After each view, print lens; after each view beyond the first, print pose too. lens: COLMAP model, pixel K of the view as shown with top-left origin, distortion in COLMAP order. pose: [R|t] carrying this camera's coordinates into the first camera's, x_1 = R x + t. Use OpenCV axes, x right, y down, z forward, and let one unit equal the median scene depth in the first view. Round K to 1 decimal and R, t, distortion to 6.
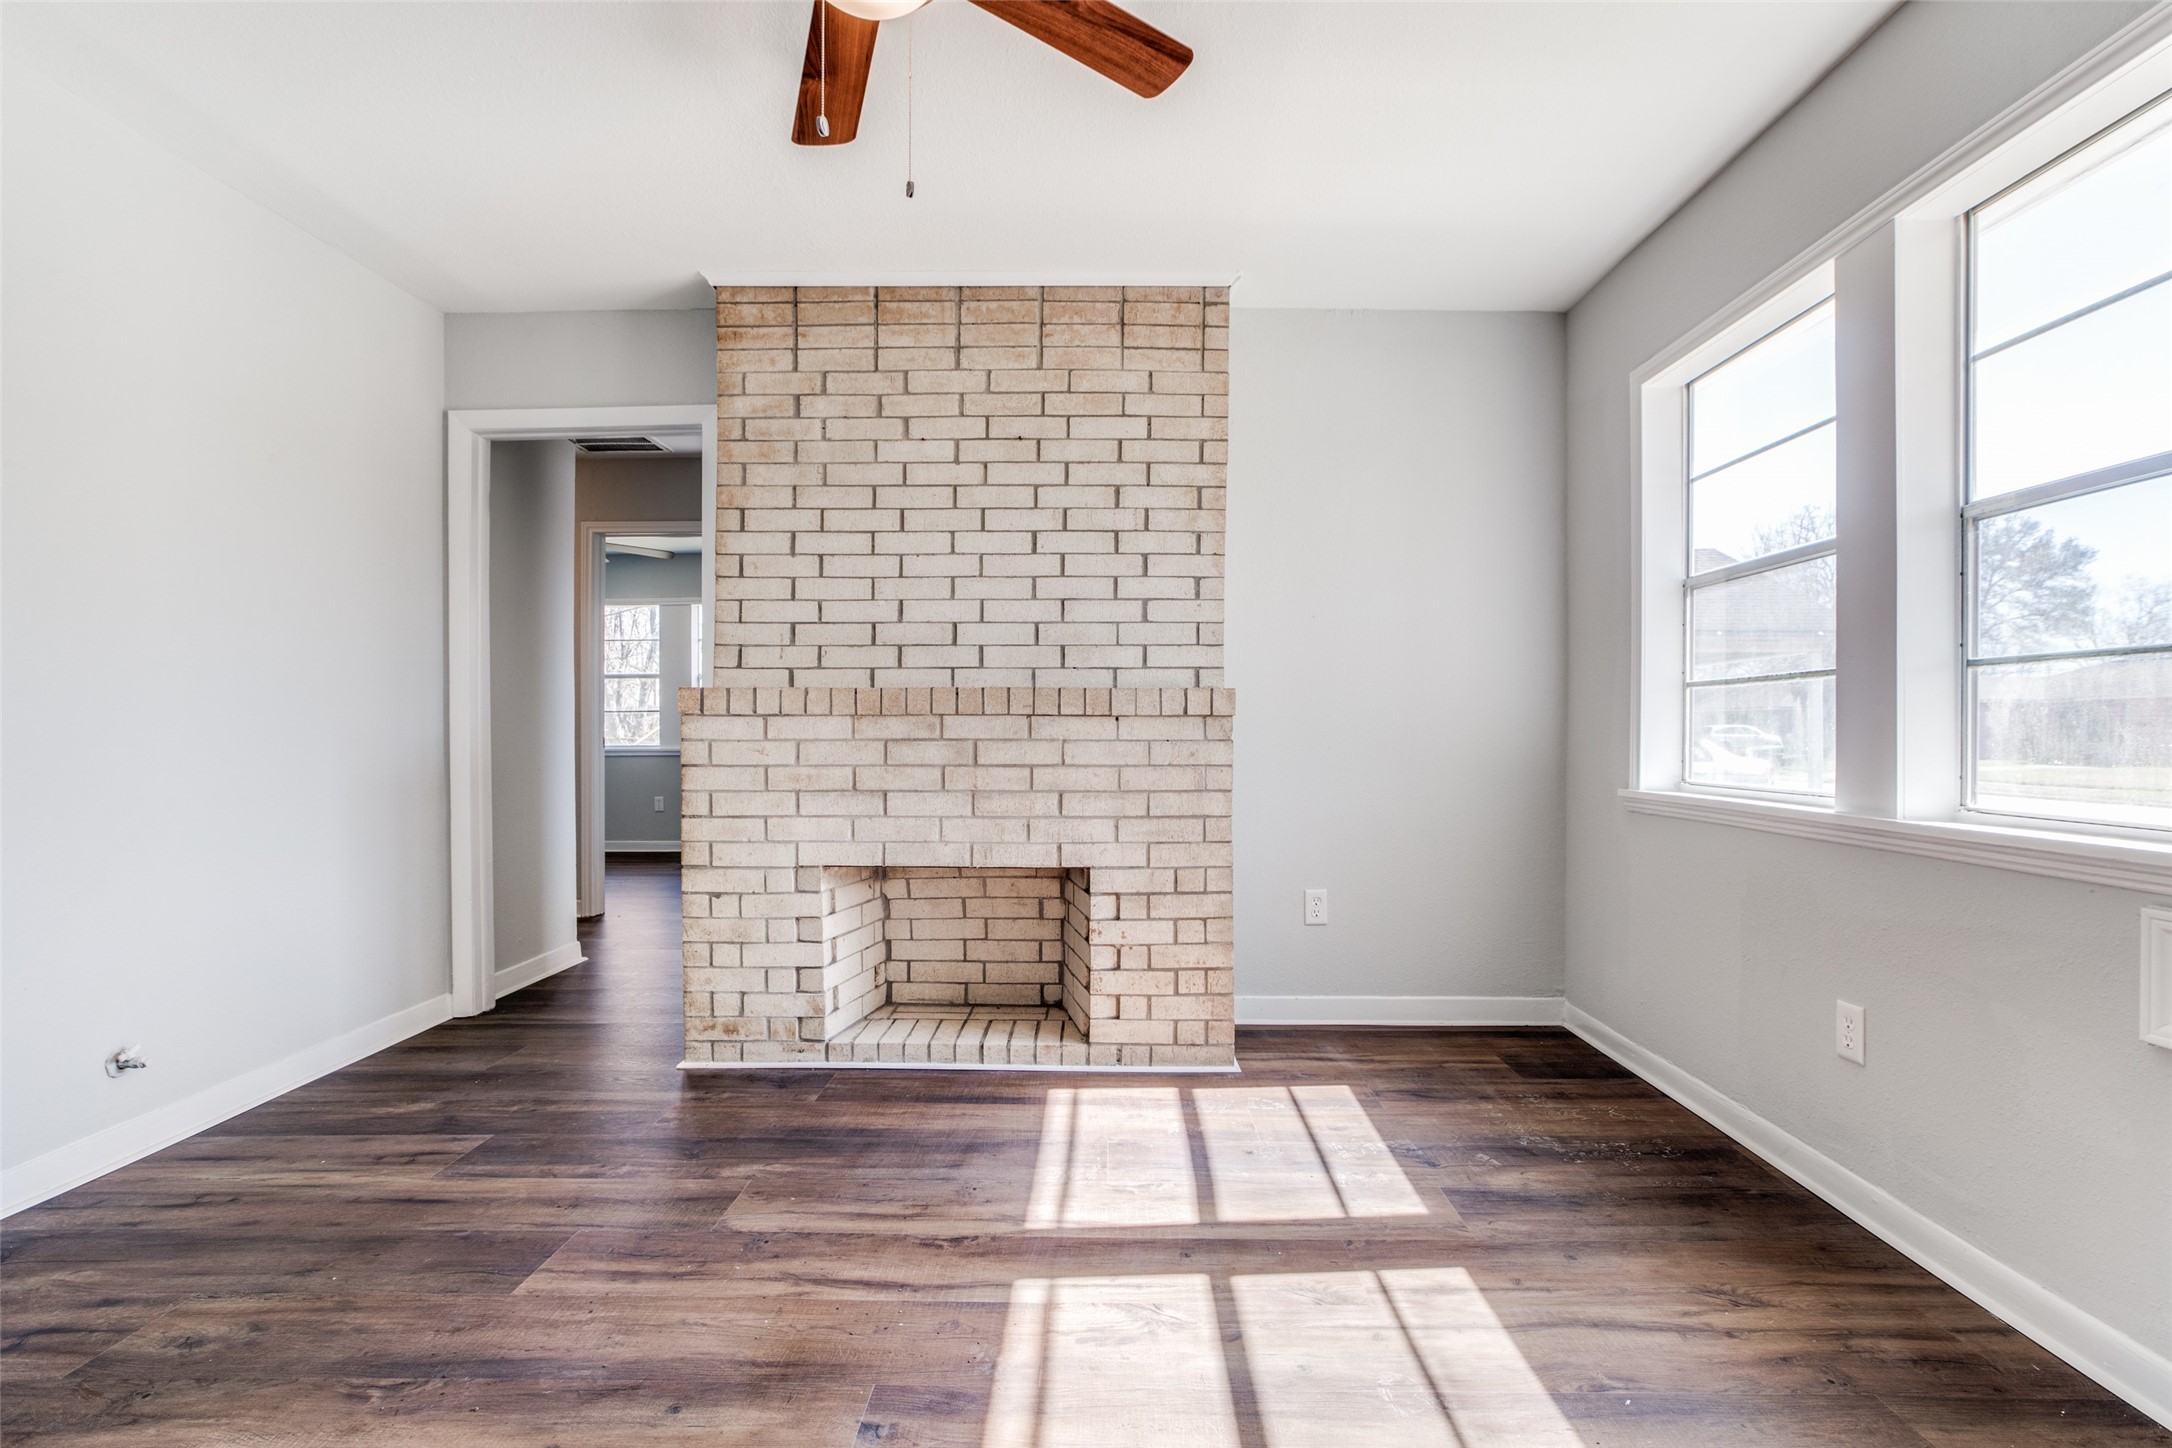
lens RADIAL K [[996.7, 0, 1097.0], [0, 996.7, 730.1], [0, 0, 1]] dist [-0.038812, 0.018486]
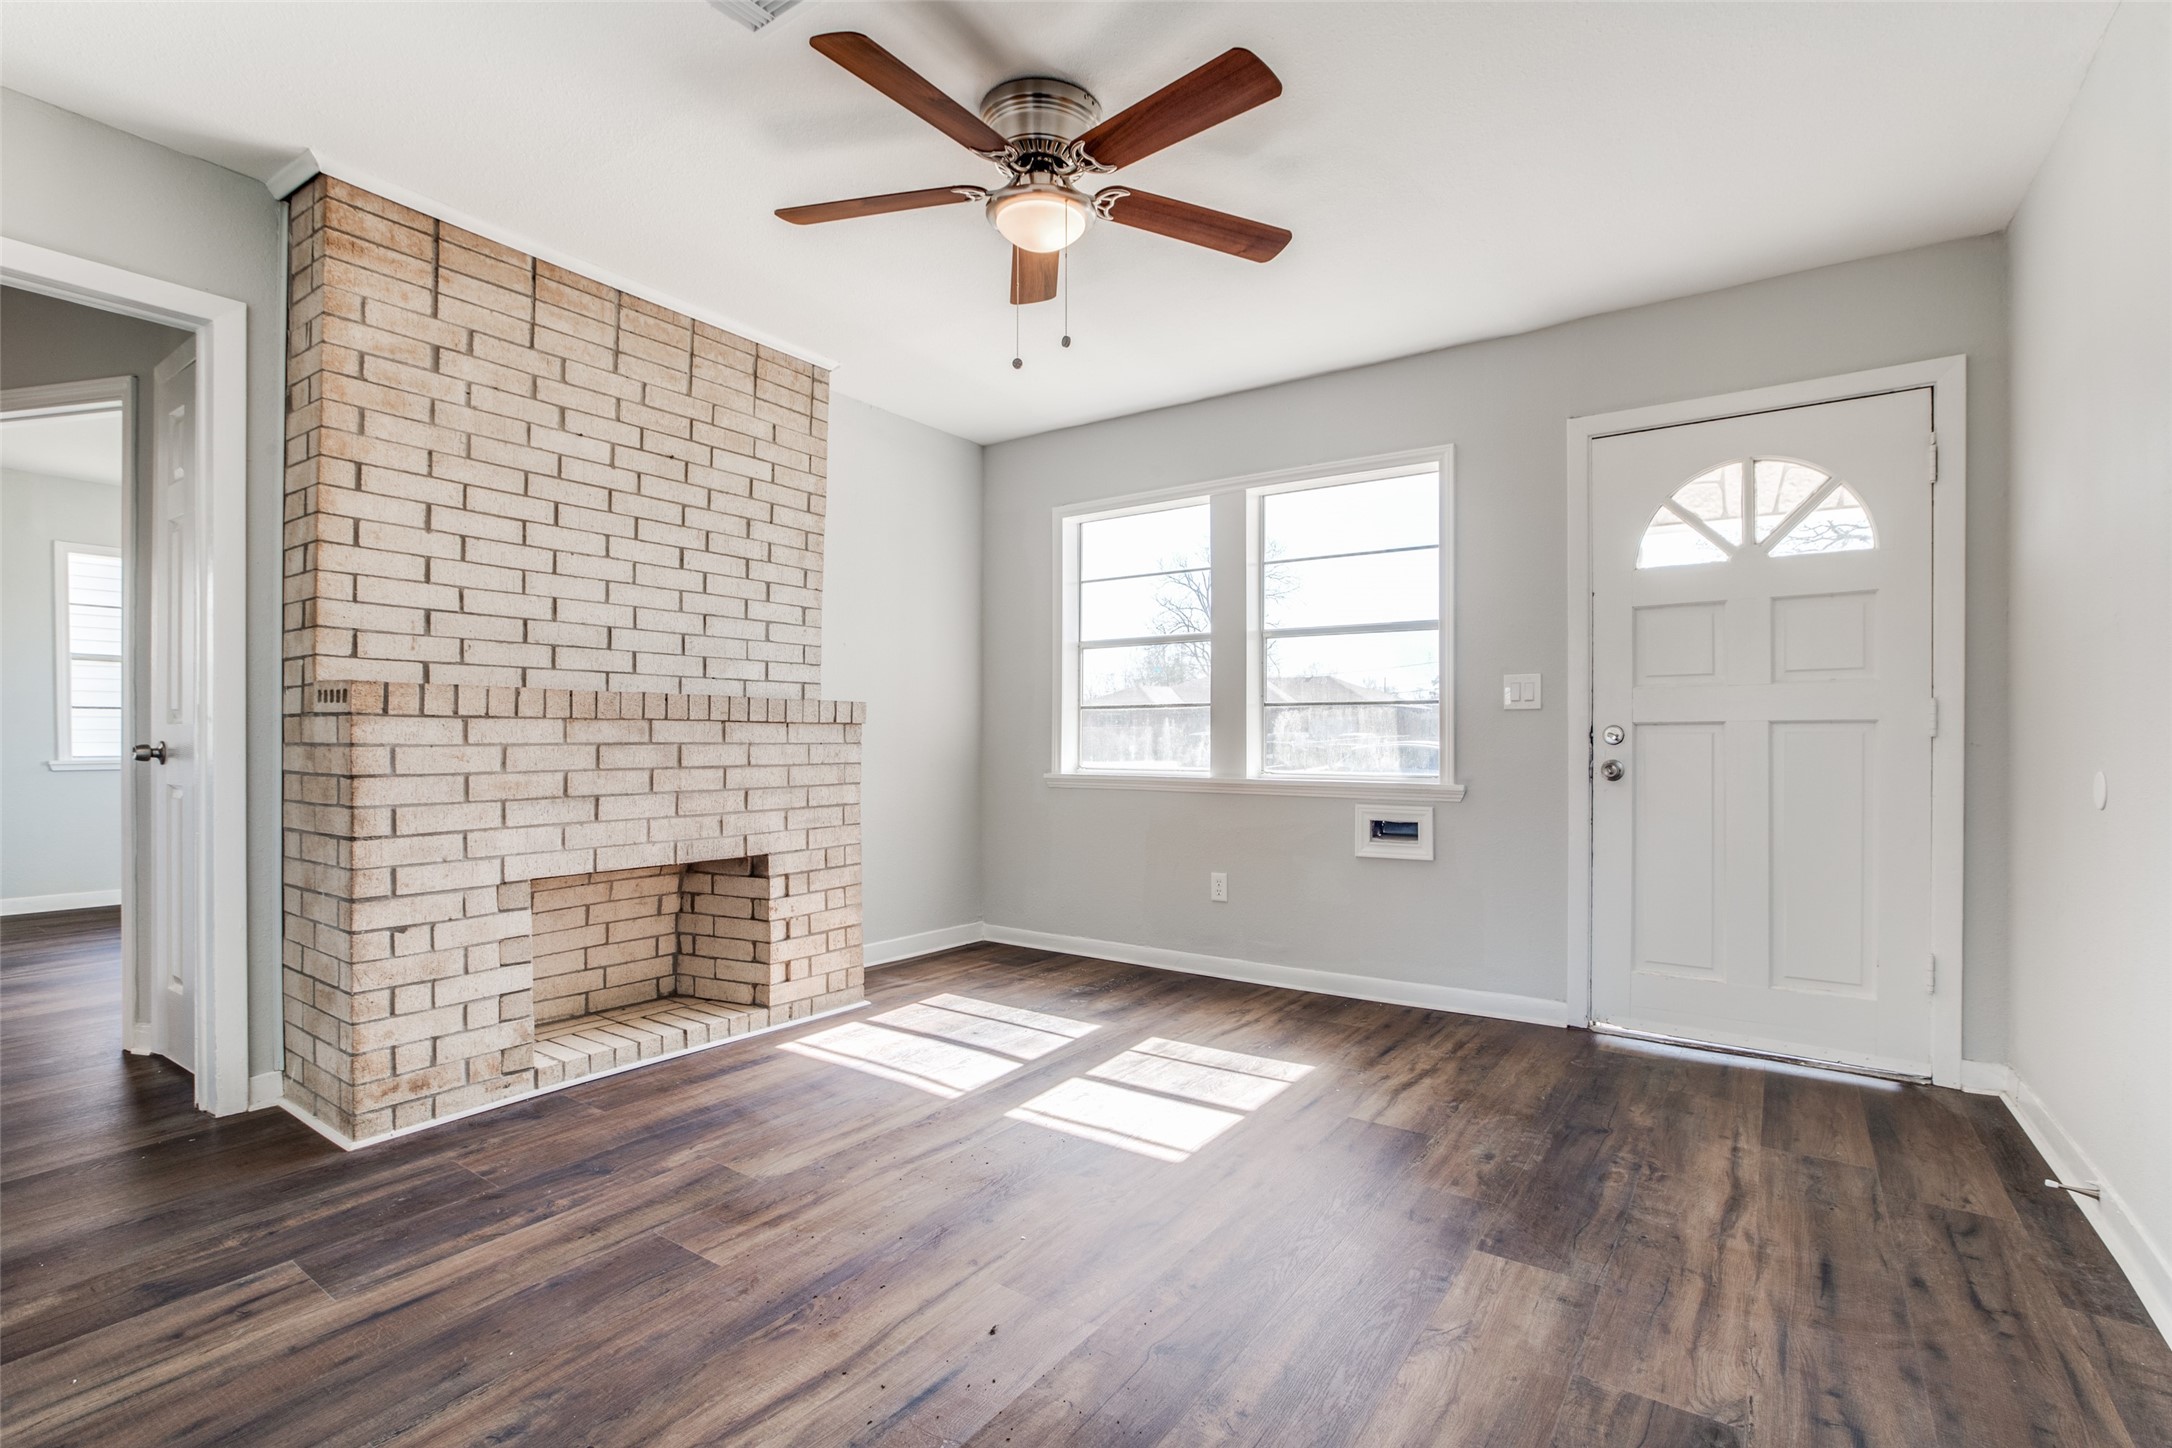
lens RADIAL K [[996.7, 0, 1100.4], [0, 996.7, 744.0], [0, 0, 1]] dist [-0.038812, 0.018486]
pose [[0.561580, -0.003022, 0.827417, -0.743030], [-0.002510, 0.999983, 0.005356, 0.003066], [-0.827418, -0.005085, 0.561563, 0.040726]]
